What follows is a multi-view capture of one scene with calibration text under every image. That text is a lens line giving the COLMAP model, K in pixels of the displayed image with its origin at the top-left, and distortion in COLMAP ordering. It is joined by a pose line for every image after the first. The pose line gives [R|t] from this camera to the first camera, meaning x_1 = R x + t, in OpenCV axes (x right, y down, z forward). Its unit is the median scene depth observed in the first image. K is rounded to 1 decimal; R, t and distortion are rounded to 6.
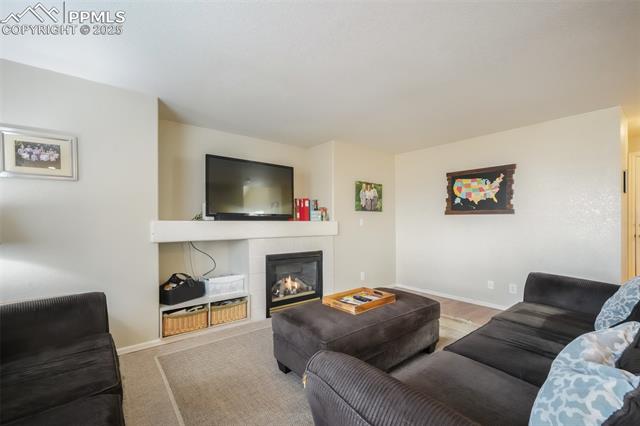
lens RADIAL K [[281.5, 0, 321.7], [0, 281.5, 218.6], [0, 0, 1]] dist [0.002065, 0.000021]
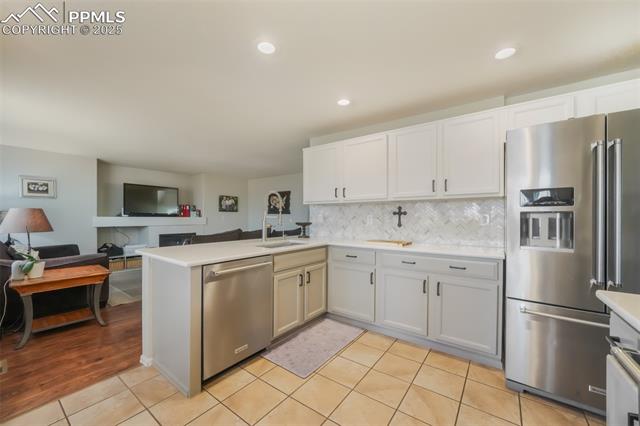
lens RADIAL K [[255.0, 0, 318.5], [0, 255.0, 214.8], [0, 0, 1]] dist [-0.001480, 0.000190]
pose [[0.969776, 0.005886, 0.243924, 0.452869], [-0.006127, 0.999981, 0.000227, -0.014358], [-0.243918, -0.001715, 0.969794, -1.010592]]
